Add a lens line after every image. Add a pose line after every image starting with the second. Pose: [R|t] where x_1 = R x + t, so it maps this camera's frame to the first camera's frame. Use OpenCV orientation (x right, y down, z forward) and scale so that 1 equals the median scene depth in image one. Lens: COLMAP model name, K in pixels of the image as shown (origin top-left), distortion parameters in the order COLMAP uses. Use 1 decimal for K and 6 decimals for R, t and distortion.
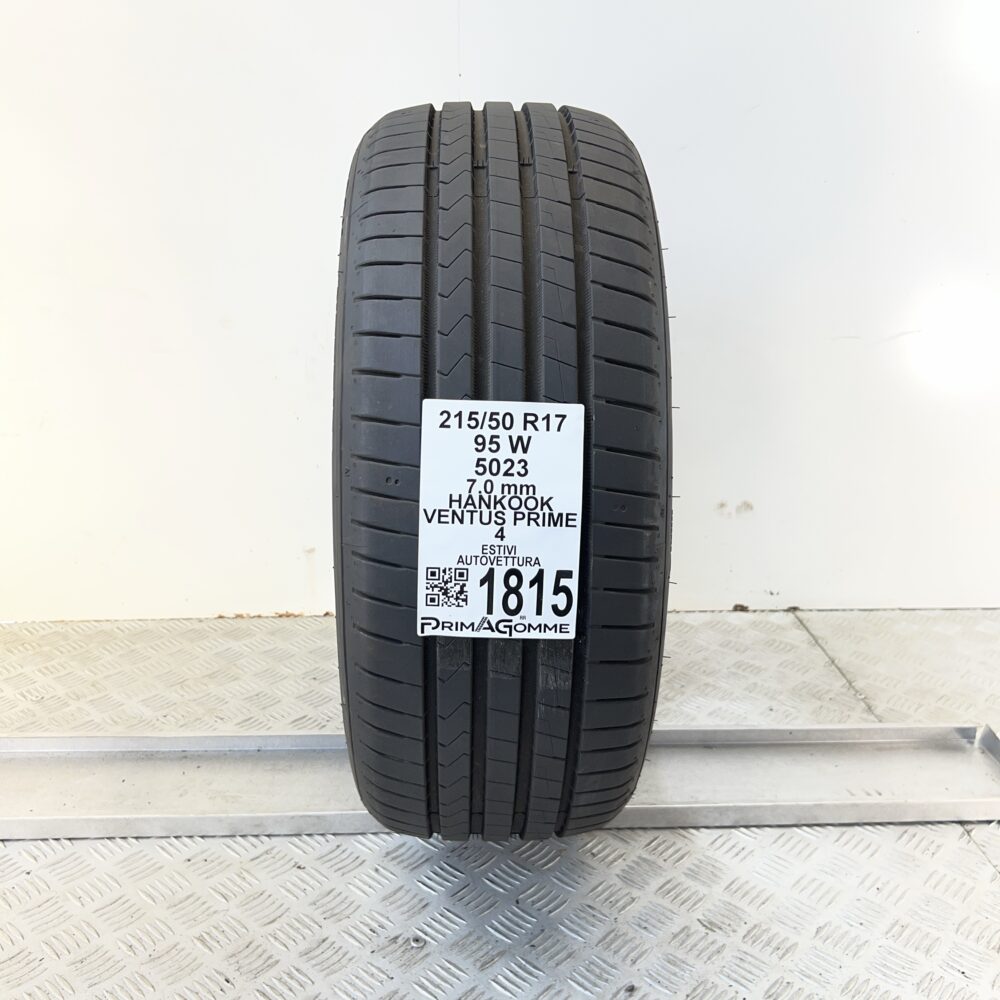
lens RADIAL K [[974.8, 0, 500.0], [0, 974.8, 500.0], [0, 0, 1]] dist [0.064018, -0.003686]
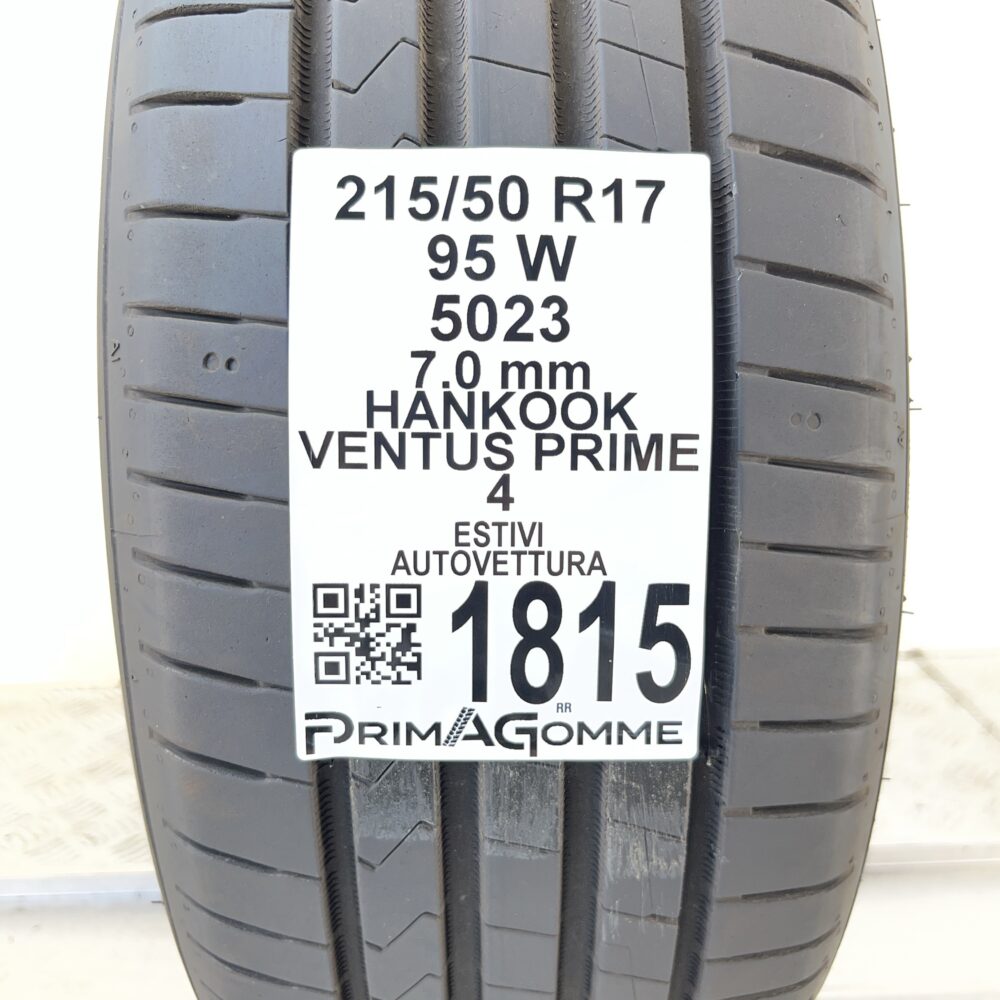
lens RADIAL K [[974.8, 0, 500.0], [0, 974.8, 500.0], [0, 0, 1]] dist [0.064018, -0.003686]
pose [[0.999671, -0.023823, -0.009531, 0.003438], [0.023420, 0.998910, -0.040378, 0.053016], [0.010483, 0.040142, 0.999139, 0.610940]]
